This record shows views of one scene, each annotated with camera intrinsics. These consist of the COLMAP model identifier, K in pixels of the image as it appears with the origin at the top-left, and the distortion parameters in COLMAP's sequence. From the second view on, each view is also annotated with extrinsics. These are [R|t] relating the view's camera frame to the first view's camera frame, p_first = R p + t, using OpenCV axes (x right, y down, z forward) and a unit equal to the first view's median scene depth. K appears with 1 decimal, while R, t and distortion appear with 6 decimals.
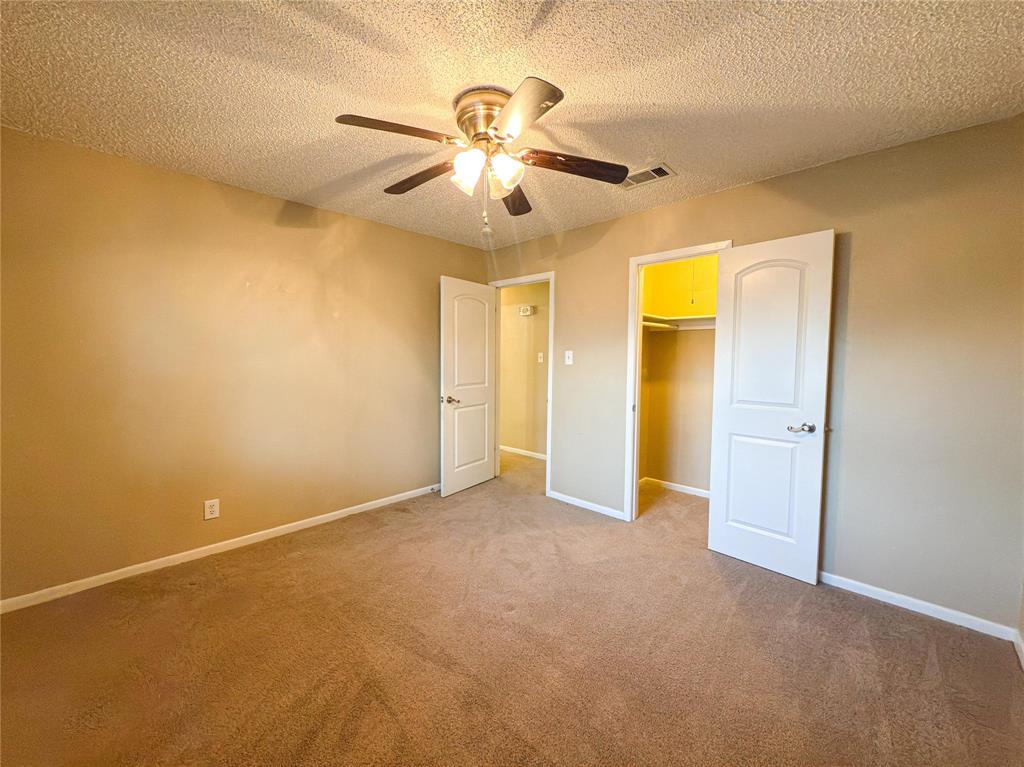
lens RADIAL K [[406.1, 0, 511.4], [0, 406.1, 382.7], [0, 0, 1]] dist [-0.000319, 0.000093]
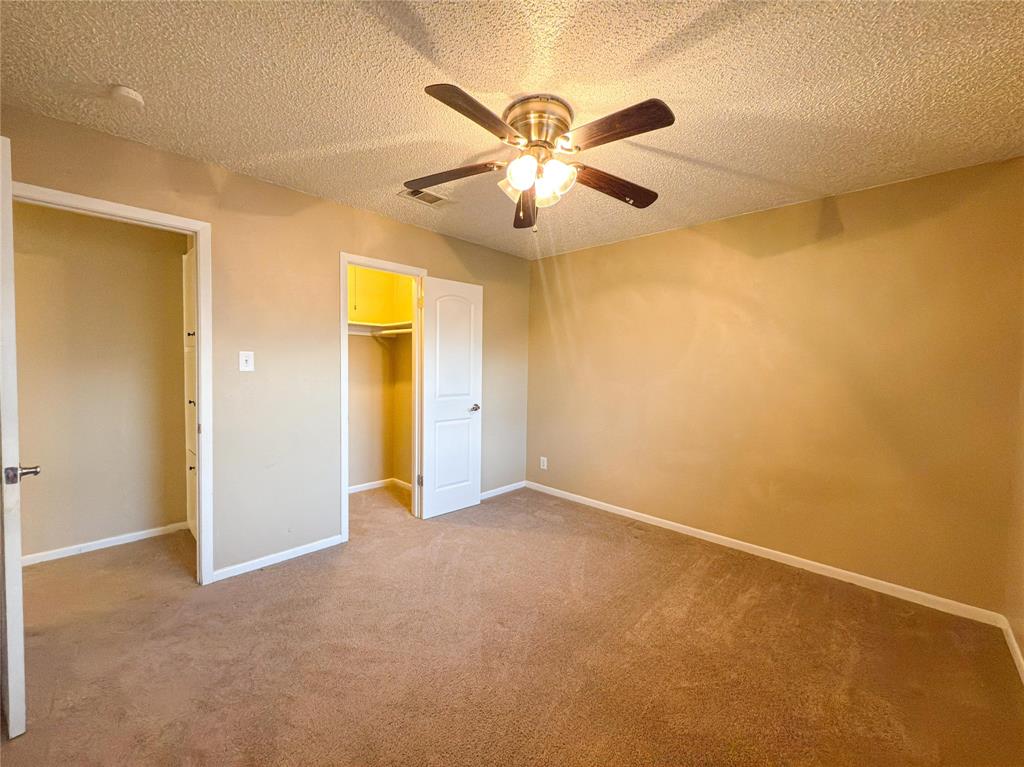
lens RADIAL K [[406.1, 0, 511.4], [0, 406.1, 382.7], [0, 0, 1]] dist [-0.000319, 0.000093]
pose [[-0.002875, -0.051518, 0.998668, -0.665609], [0.049271, 0.997452, 0.051597, -0.047005], [-0.998781, 0.049354, -0.000329, 0.674340]]
